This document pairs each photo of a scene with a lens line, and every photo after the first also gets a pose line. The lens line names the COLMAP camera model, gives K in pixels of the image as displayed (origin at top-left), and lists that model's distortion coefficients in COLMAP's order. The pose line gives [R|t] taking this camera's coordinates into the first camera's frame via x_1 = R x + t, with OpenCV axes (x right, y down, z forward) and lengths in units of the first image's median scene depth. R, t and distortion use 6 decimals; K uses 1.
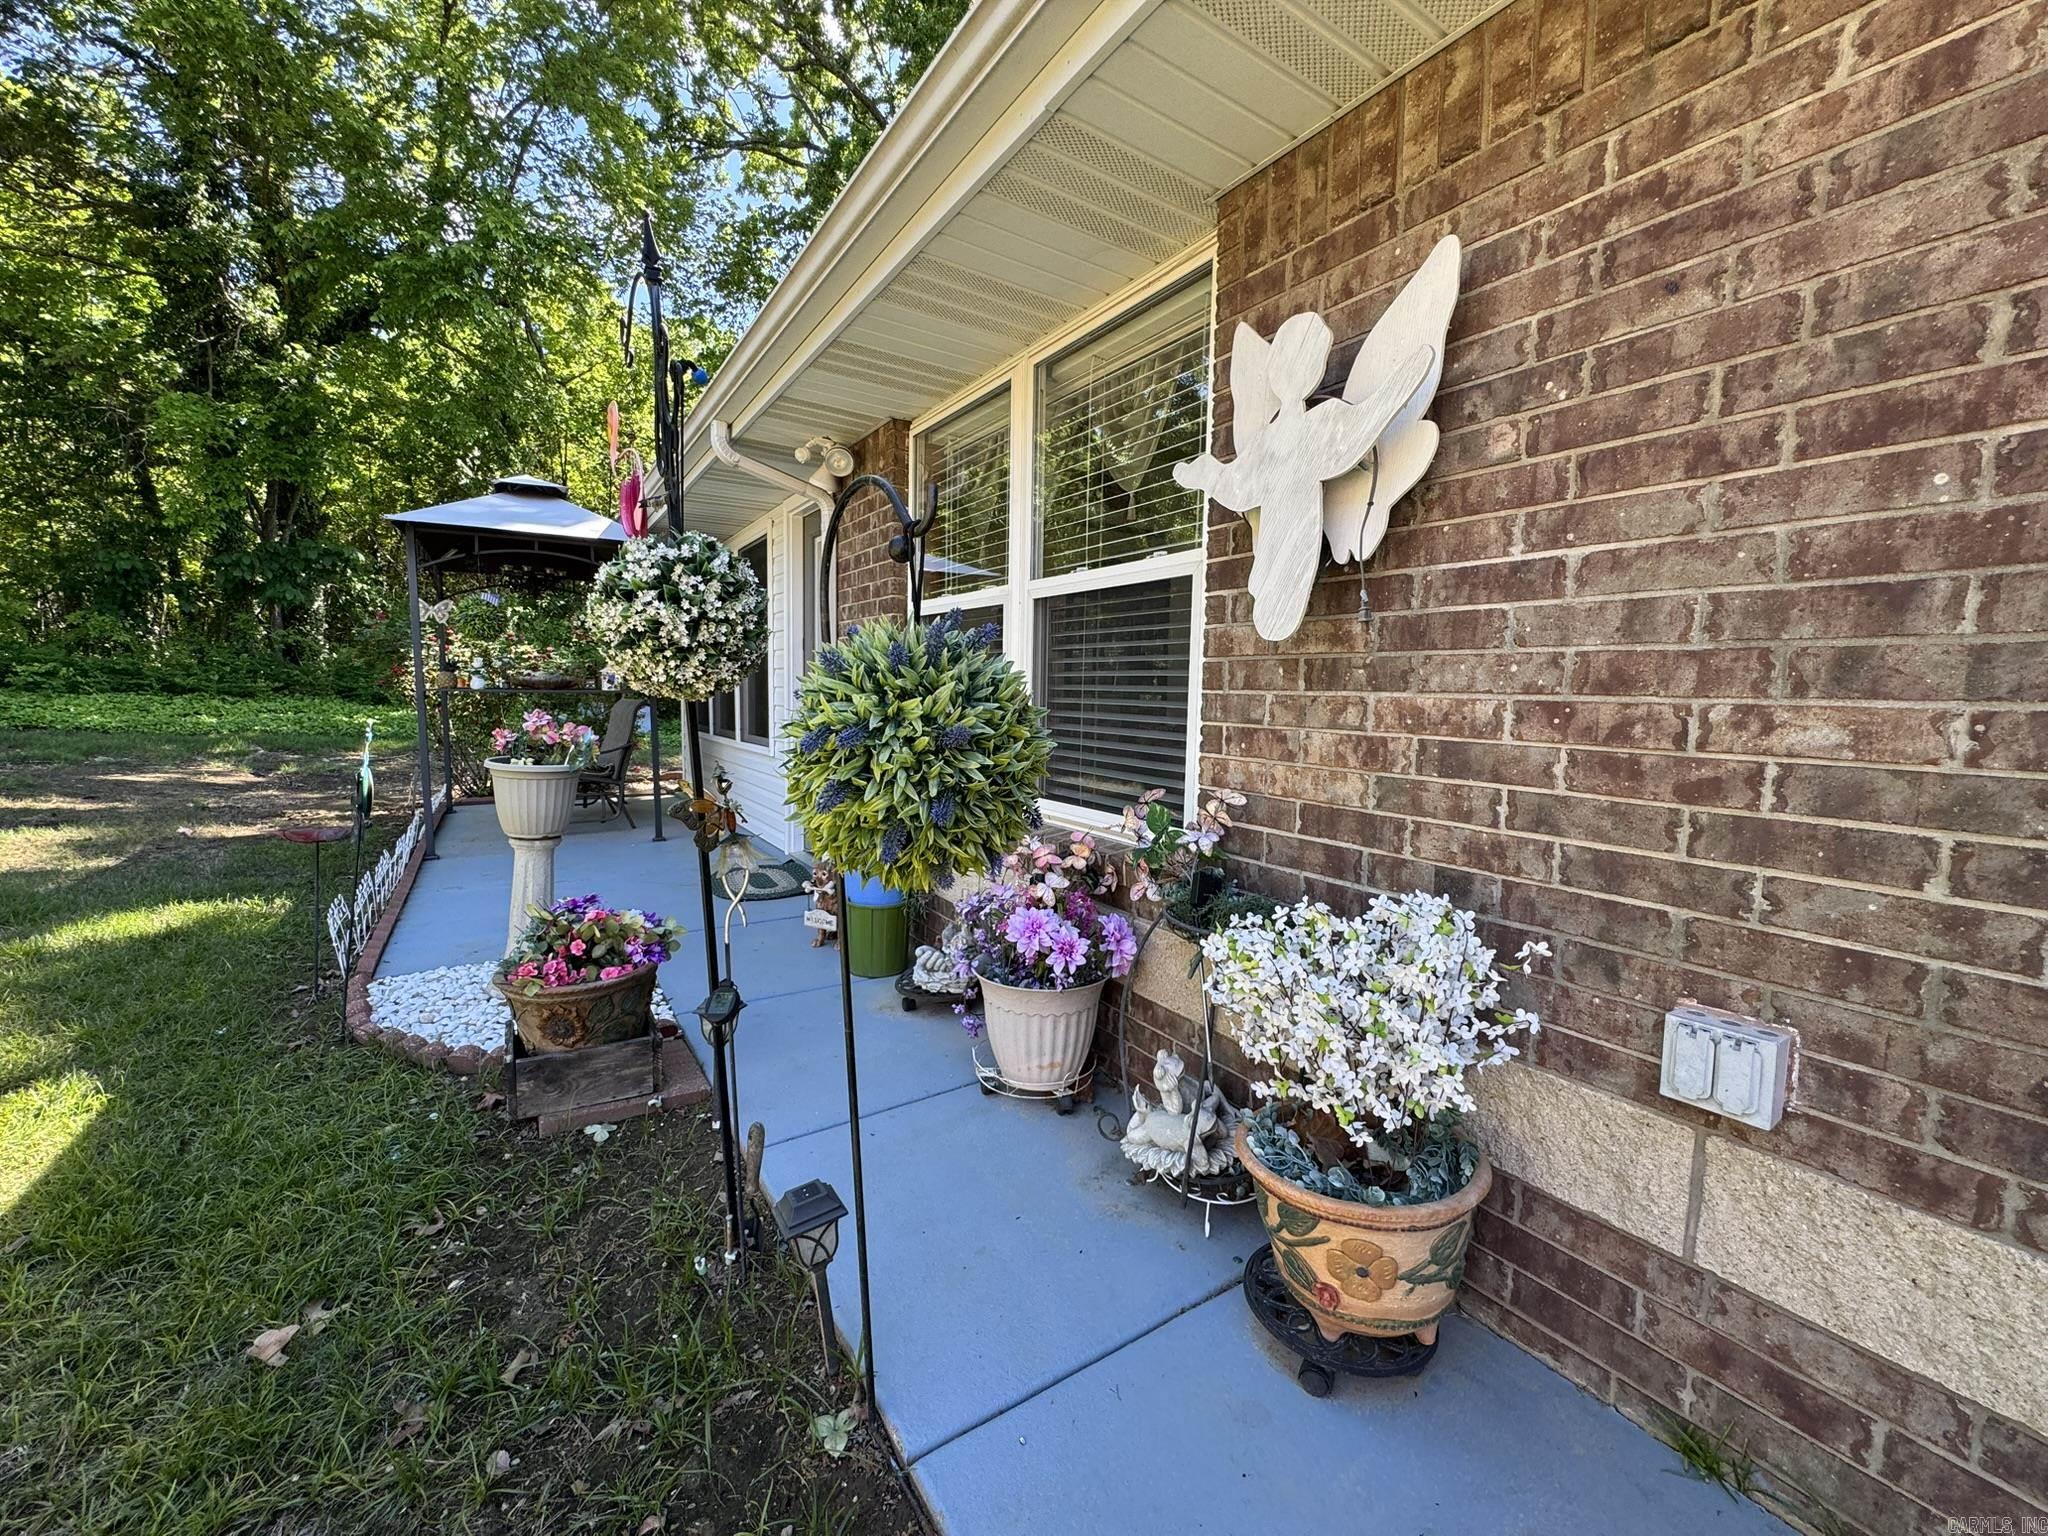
lens RADIAL K [[818.4, 0, 1028.0], [0, 818.4, 766.2], [0, 0, 1]] dist [0.001382, 0.000568]
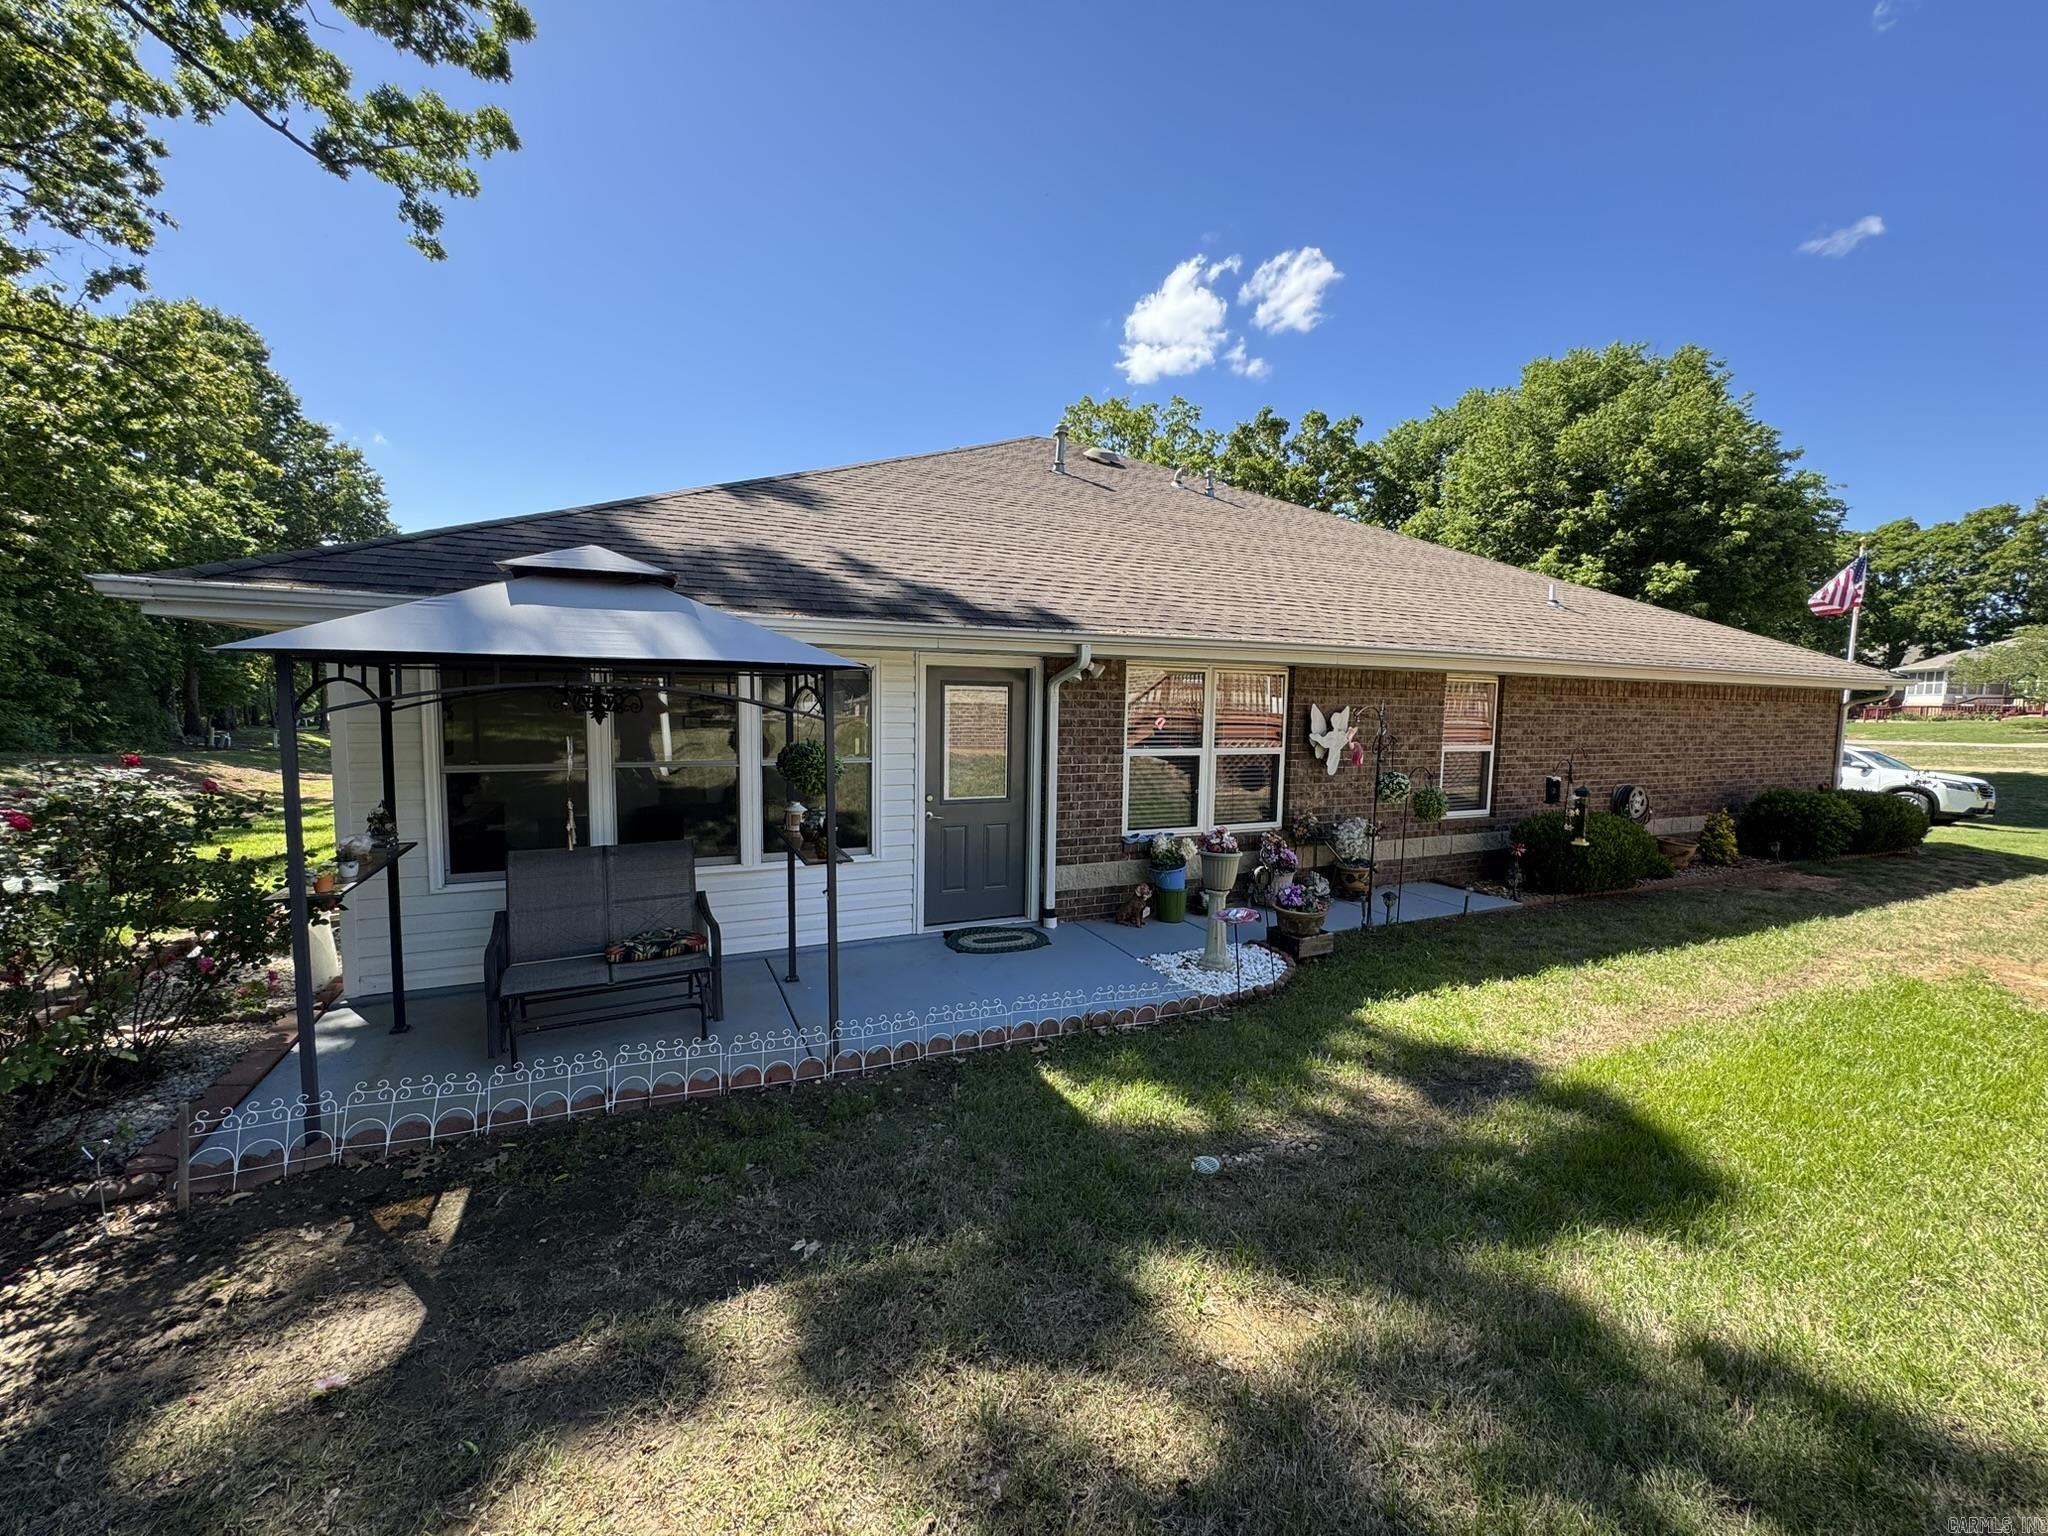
lens RADIAL K [[818.4, 0, 1025.4], [0, 818.4, 764.0], [0, 0, 1]] dist [0.001382, 0.000568]
pose [[0.107477, -0.090452, 0.990084, -3.808969], [0.070333, 0.994050, 0.083179, -0.605347], [-0.991717, 0.060696, 0.113199, 1.800062]]
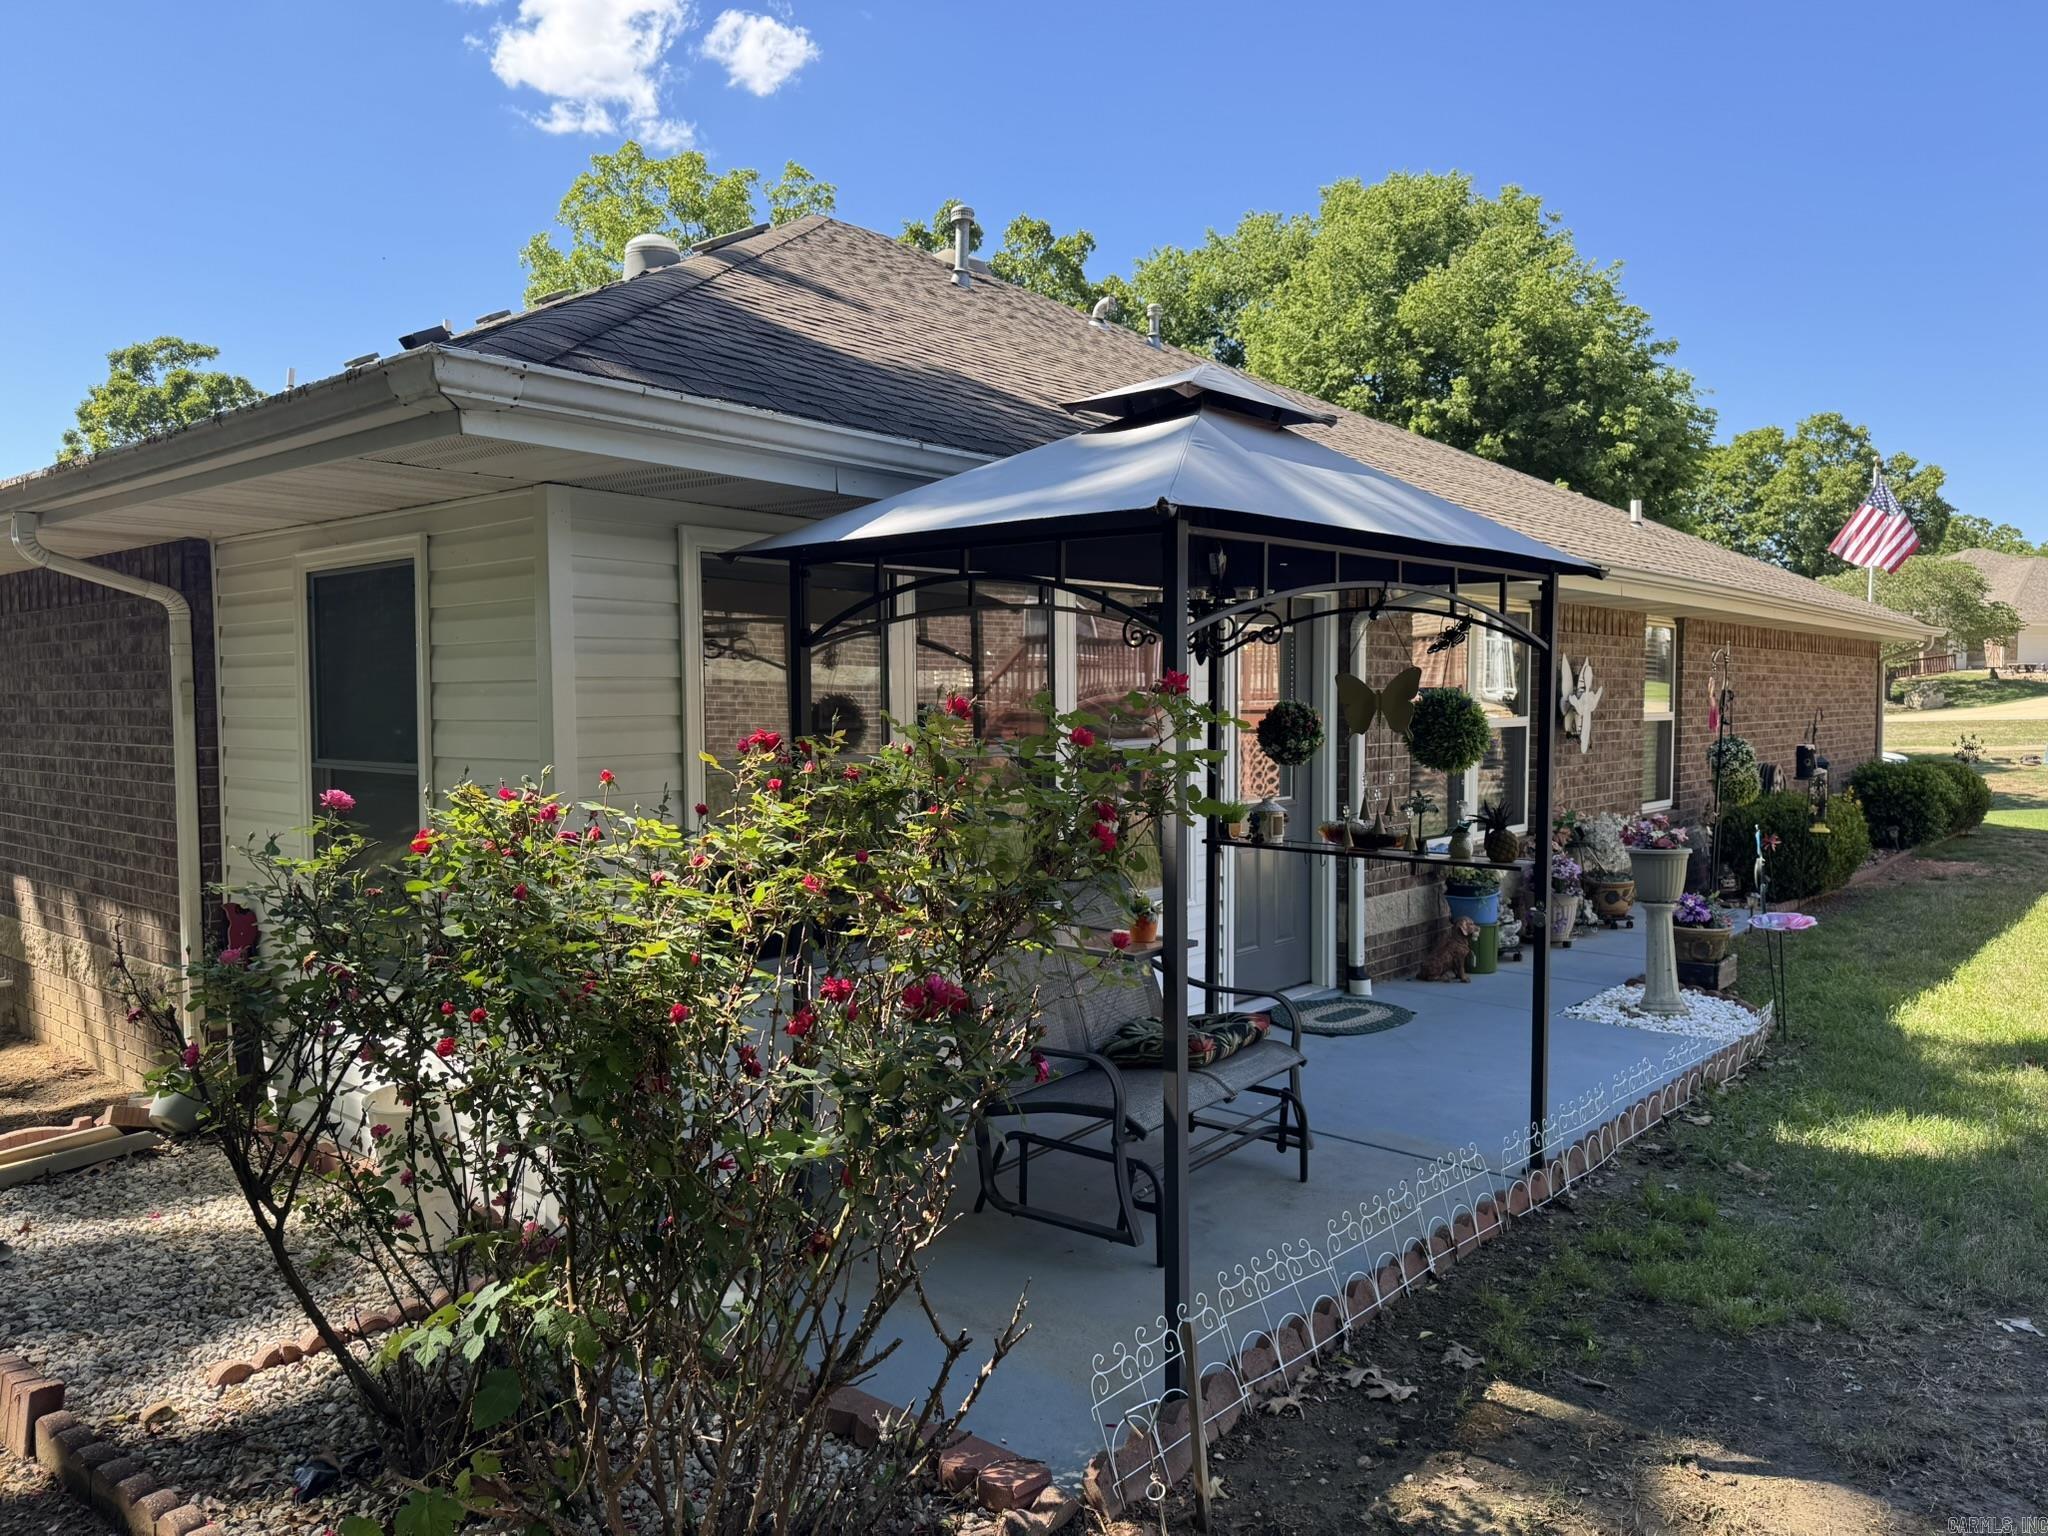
lens RADIAL K [[1440.1, 0, 1024.7], [0, 1440.1, 773.5], [0, 0, 1]] dist [0.027879, -0.002921]
pose [[-0.307053, -0.063010, 0.949604, -3.871083], [0.082116, 0.992330, 0.092397, -0.667379], [-0.948143, 0.106348, -0.299524, 4.166472]]
